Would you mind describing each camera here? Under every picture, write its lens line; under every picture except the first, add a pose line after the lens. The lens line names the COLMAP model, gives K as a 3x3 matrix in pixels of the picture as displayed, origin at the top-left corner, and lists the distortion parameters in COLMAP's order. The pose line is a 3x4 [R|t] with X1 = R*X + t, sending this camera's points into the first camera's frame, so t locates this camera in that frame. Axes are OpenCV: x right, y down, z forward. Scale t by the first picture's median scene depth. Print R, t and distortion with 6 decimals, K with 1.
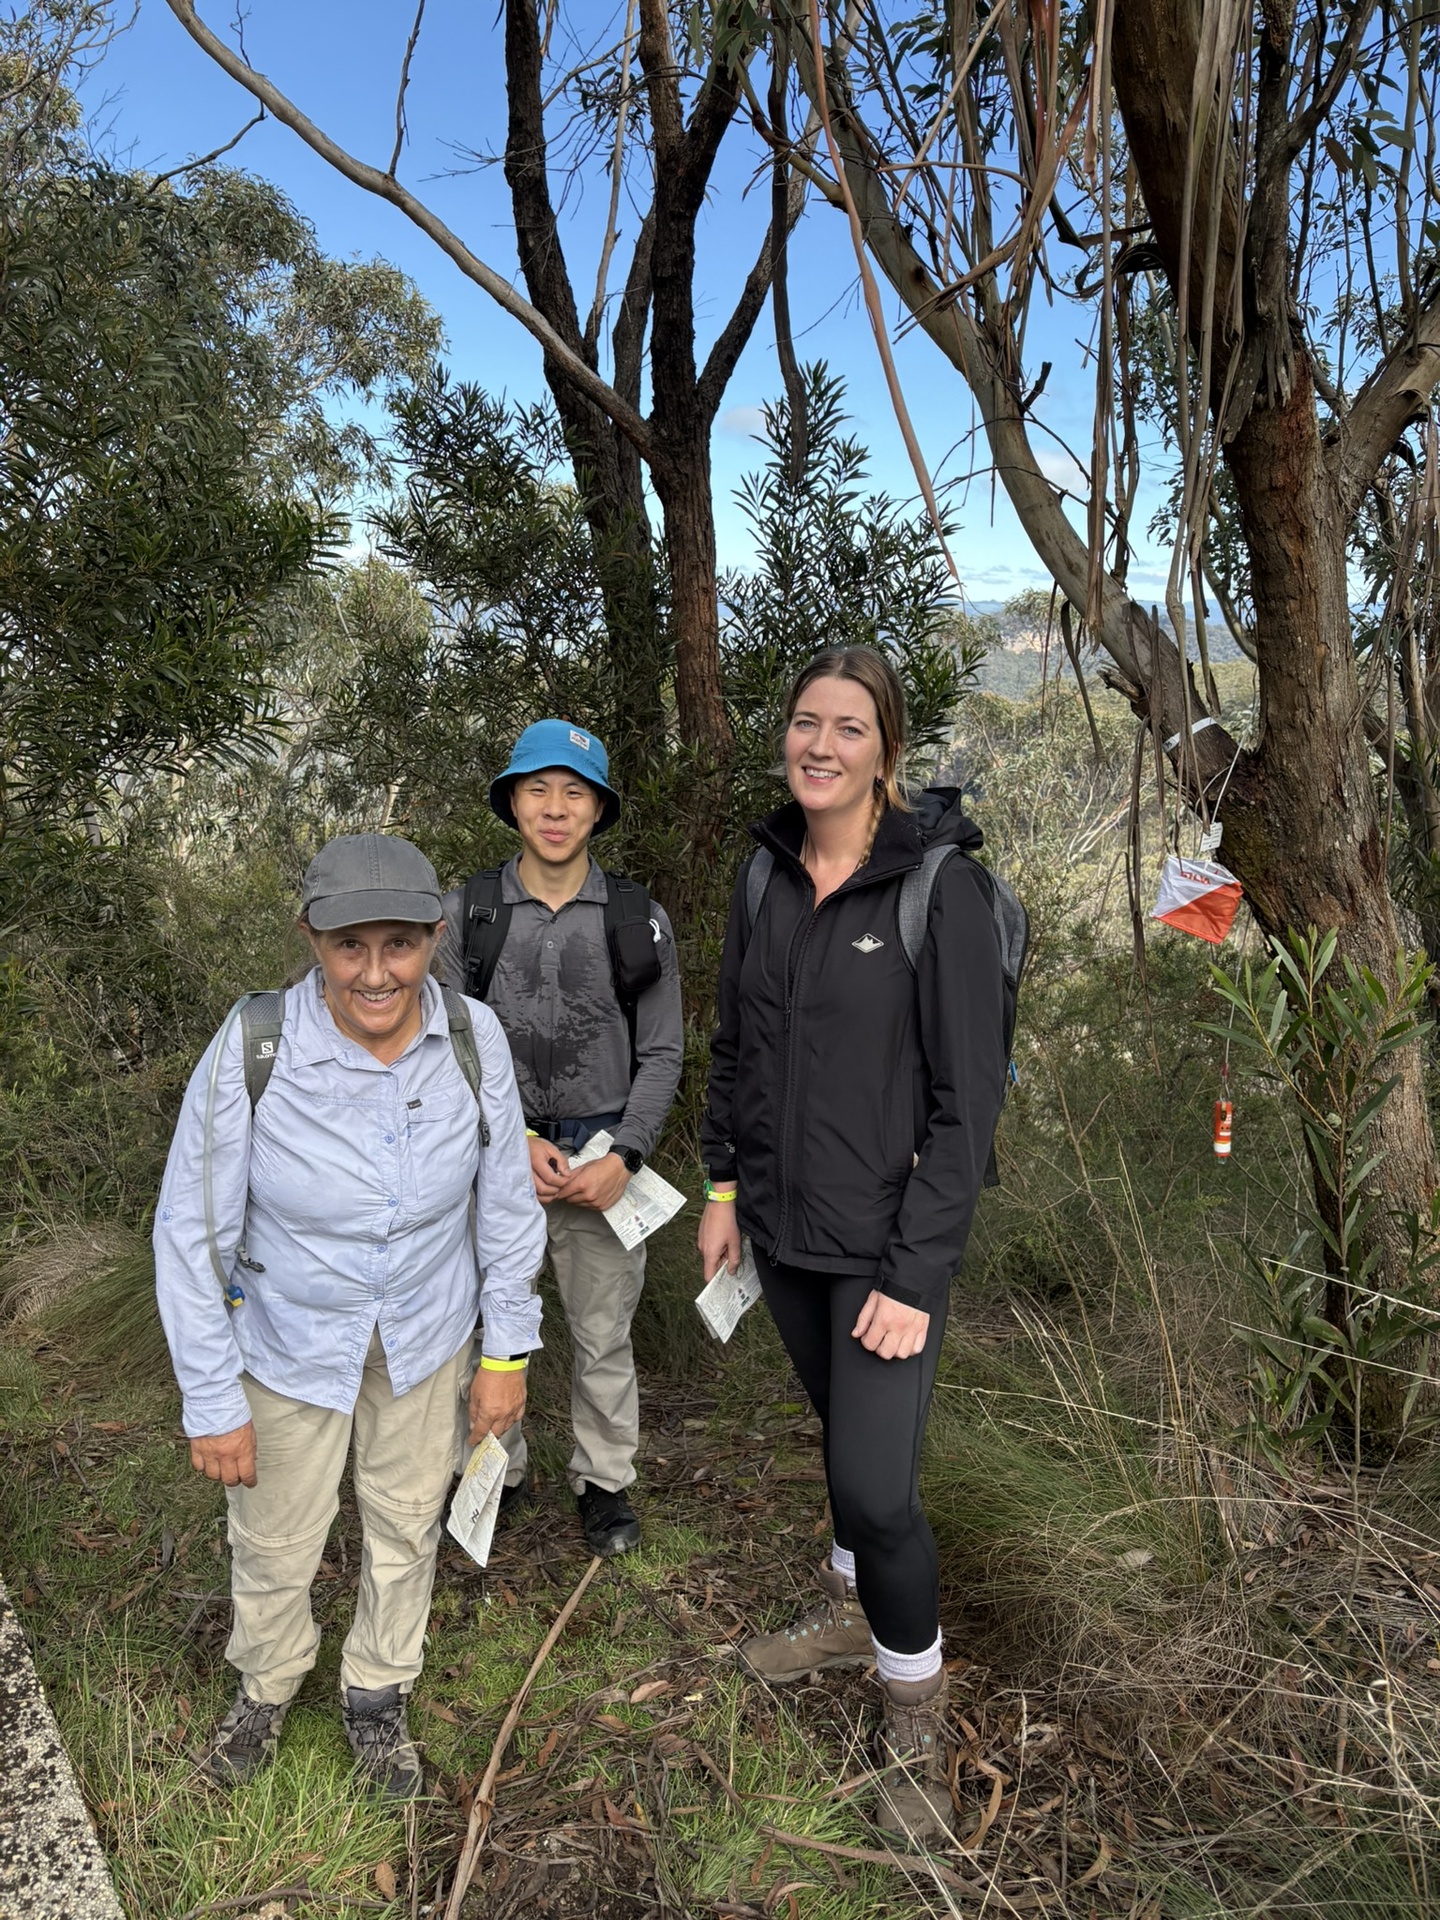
lens RADIAL K [[1456.5, 0, 716.8], [0, 1456.5, 962.9], [0, 0, 1]] dist [0.030676, -0.012967]
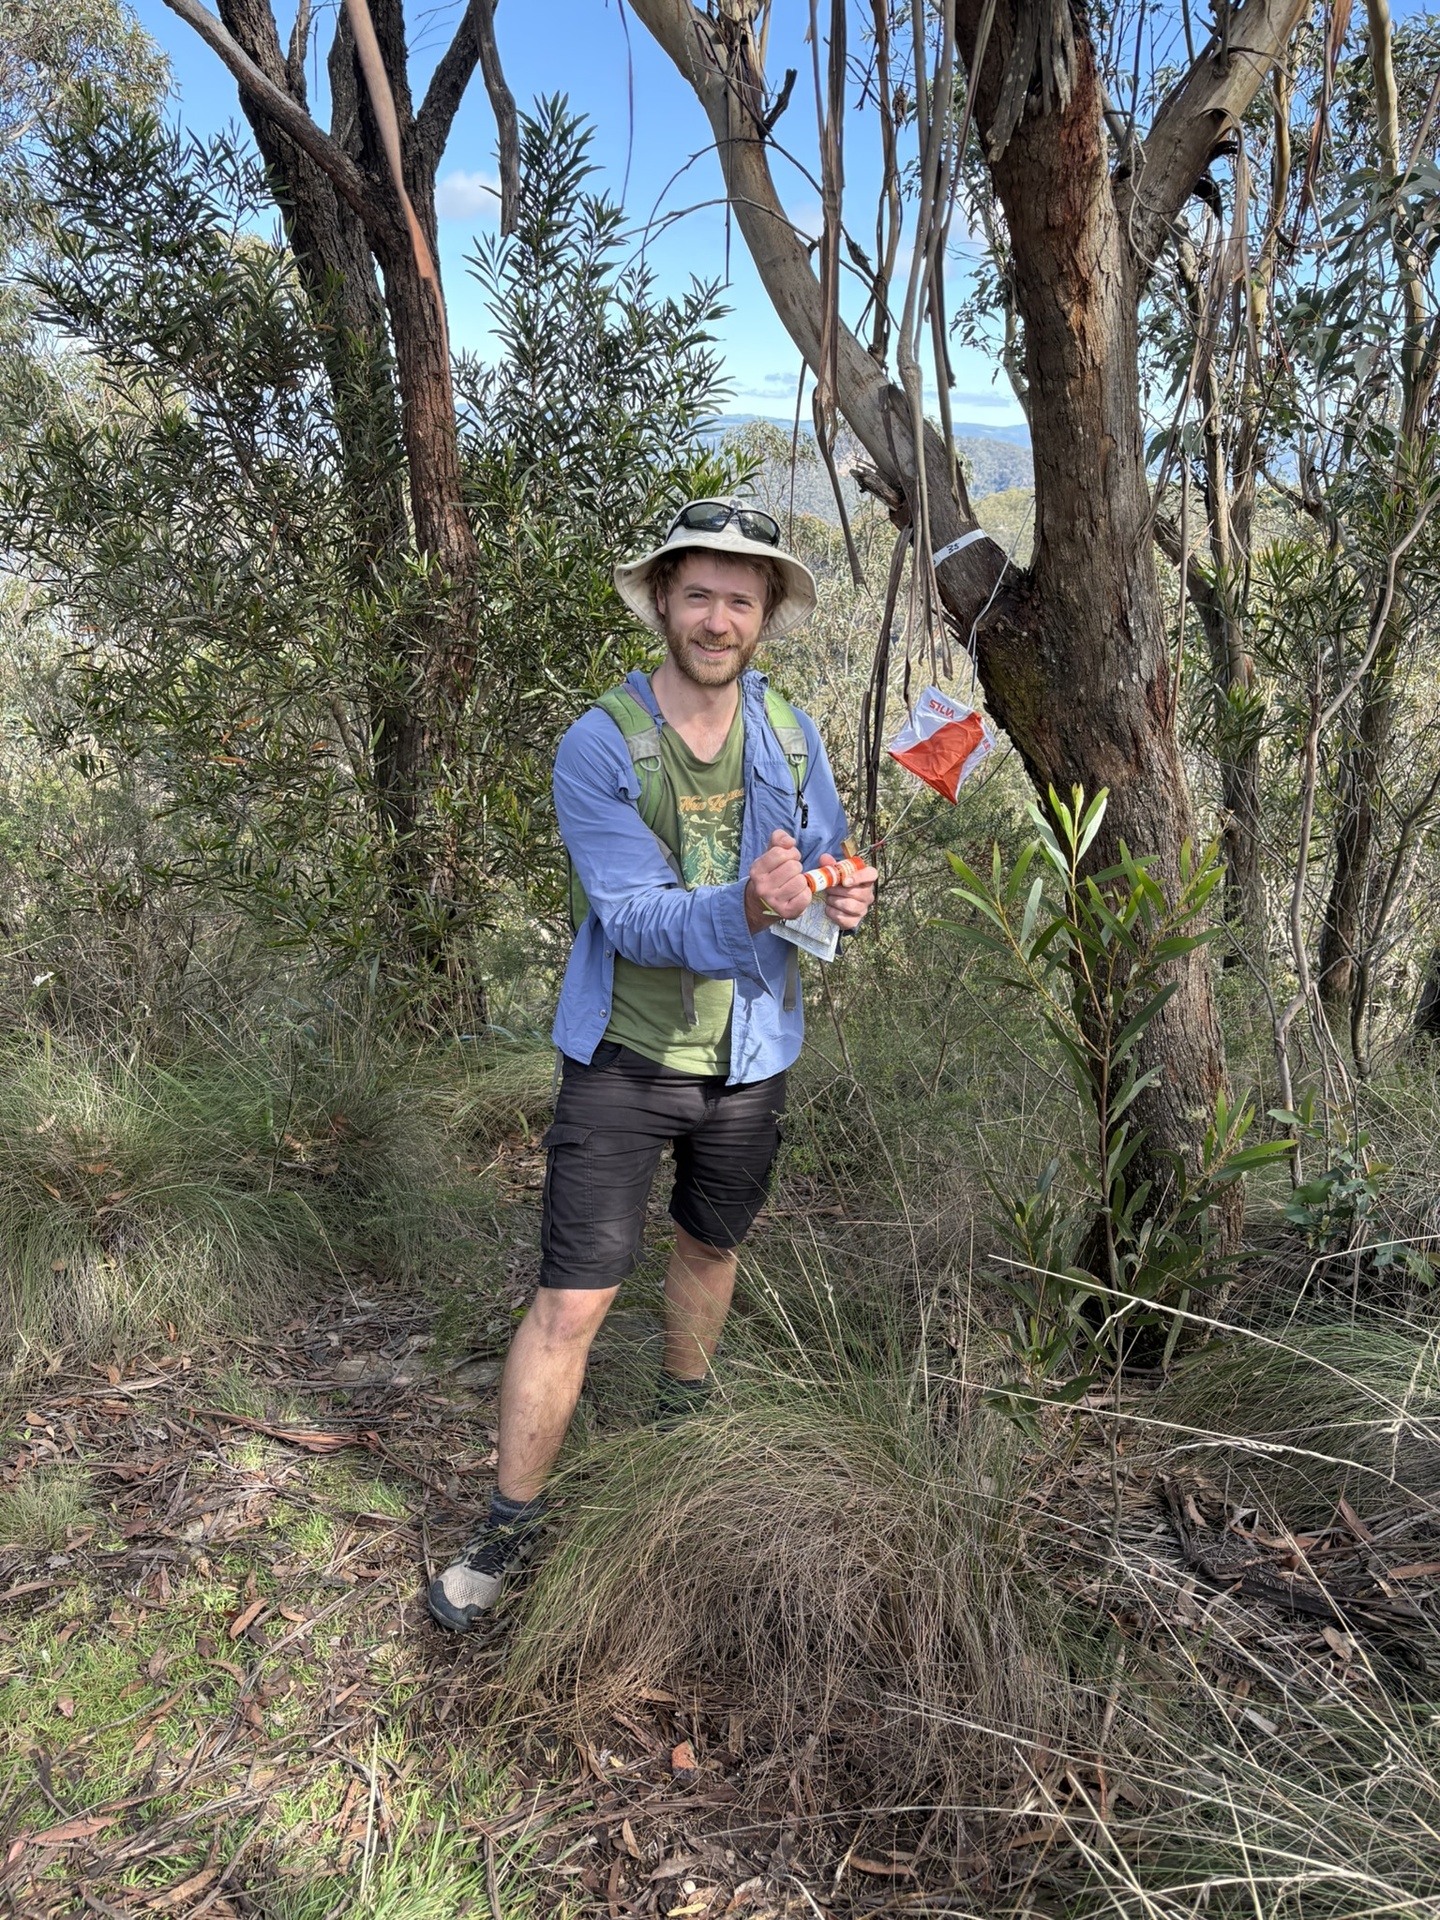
lens RADIAL K [[1456.5, 0, 713.6], [0, 1456.5, 960.5], [0, 0, 1]] dist [0.030676, -0.012967]
pose [[0.993341, -0.021248, 0.113239, 0.049350], [0.008300, 0.993491, 0.113606, -0.011159], [-0.114915, -0.111910, 0.987051, 0.095321]]
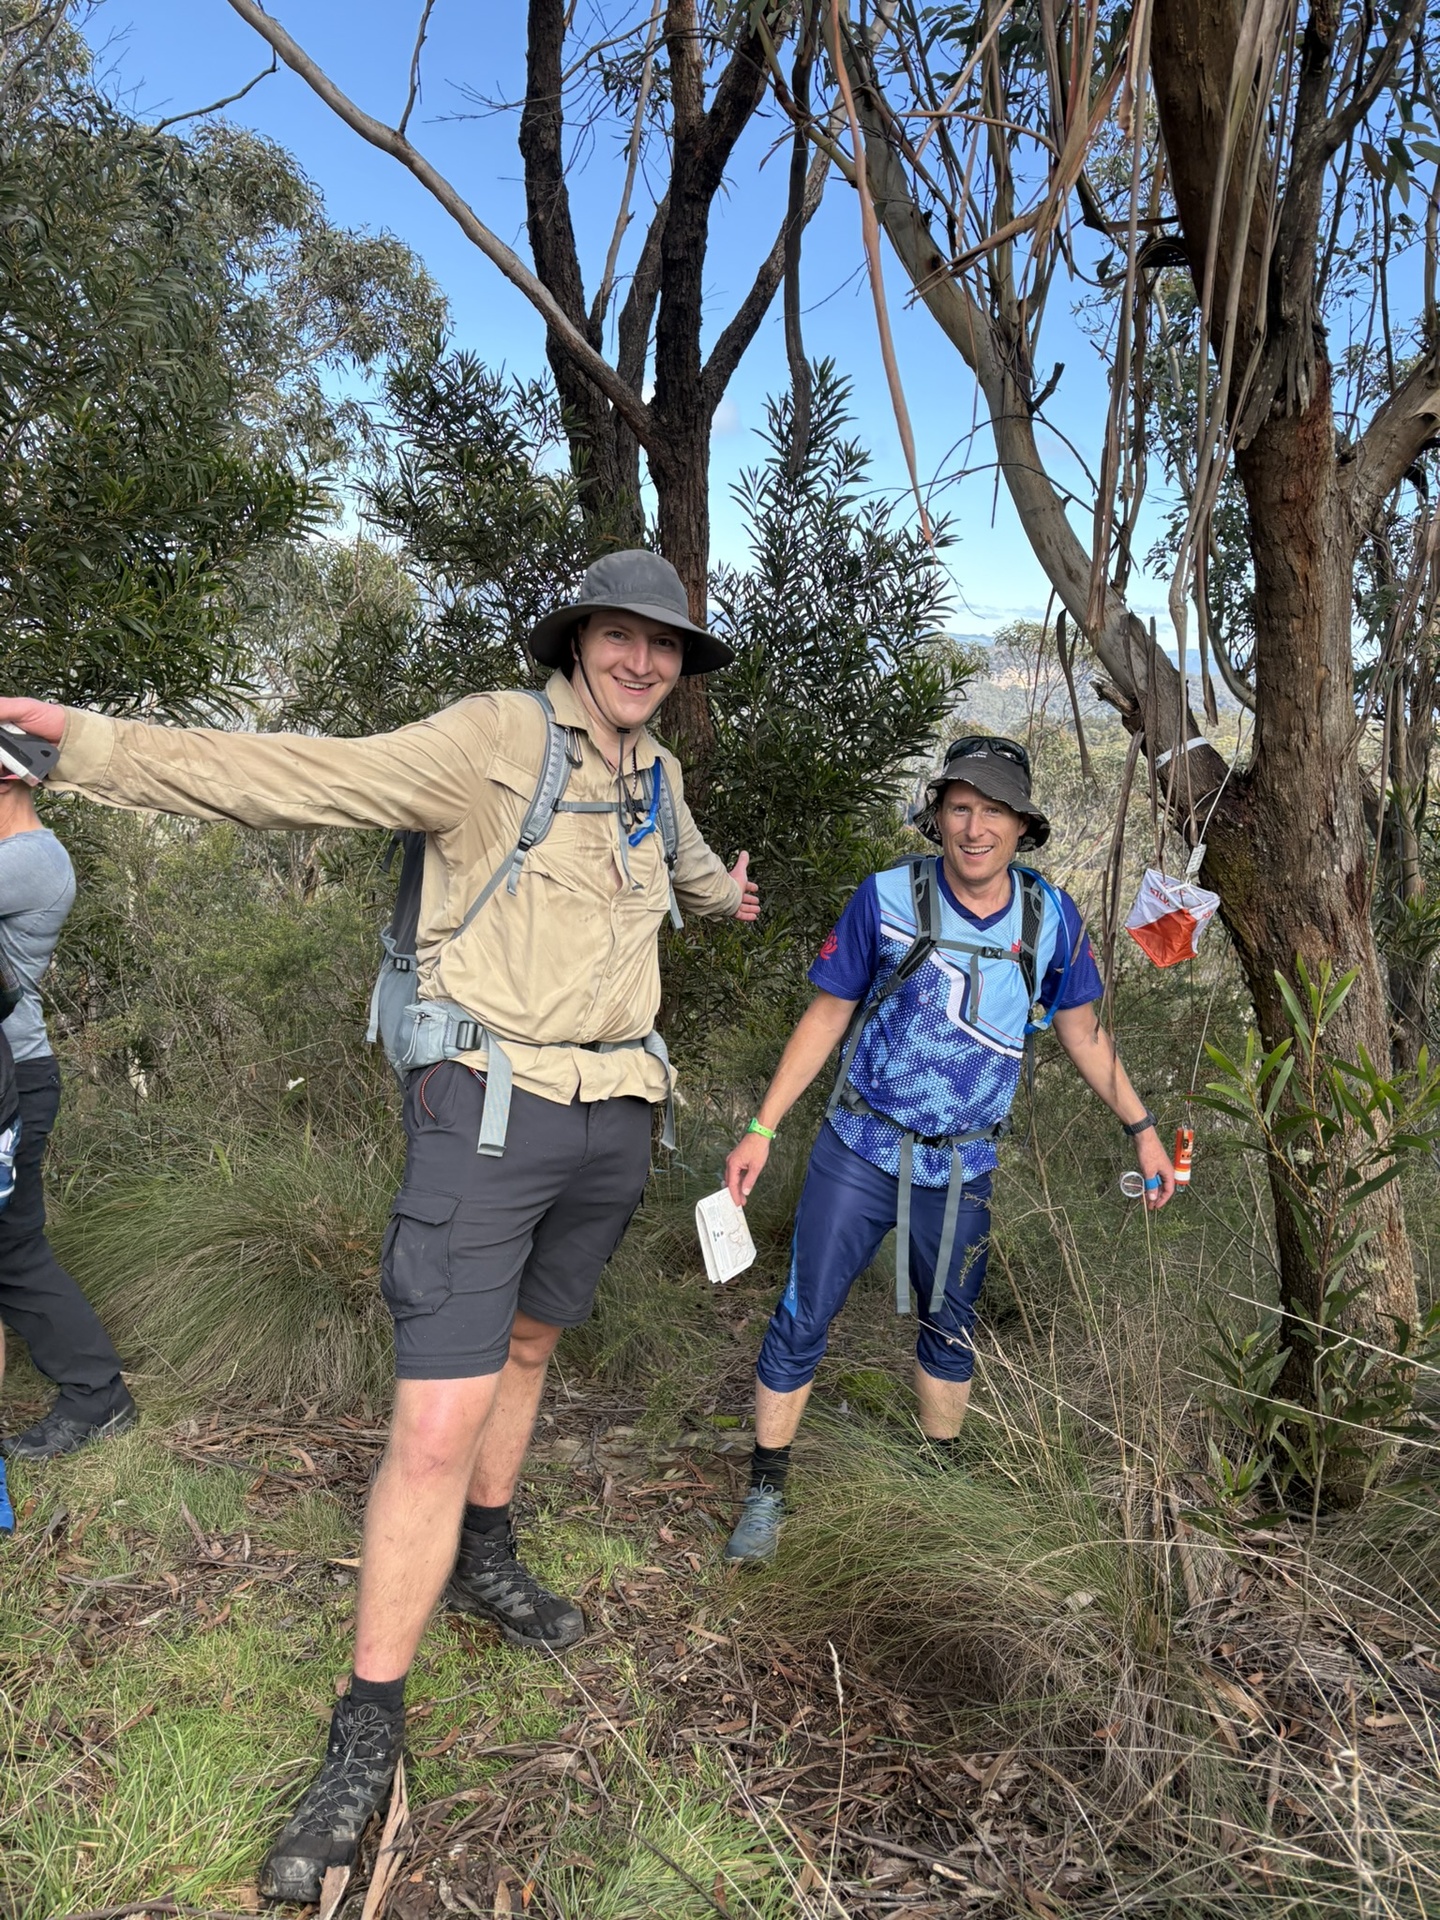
lens RADIAL K [[1456.5, 0, 728.7], [0, 1456.5, 971.3], [0, 0, 1]] dist [0.030676, -0.012967]
pose [[0.997305, 0.066867, 0.030181, 0.002131], [-0.066747, 0.997758, -0.004953, 0.007911], [-0.030445, 0.002925, 0.999532, 0.020694]]
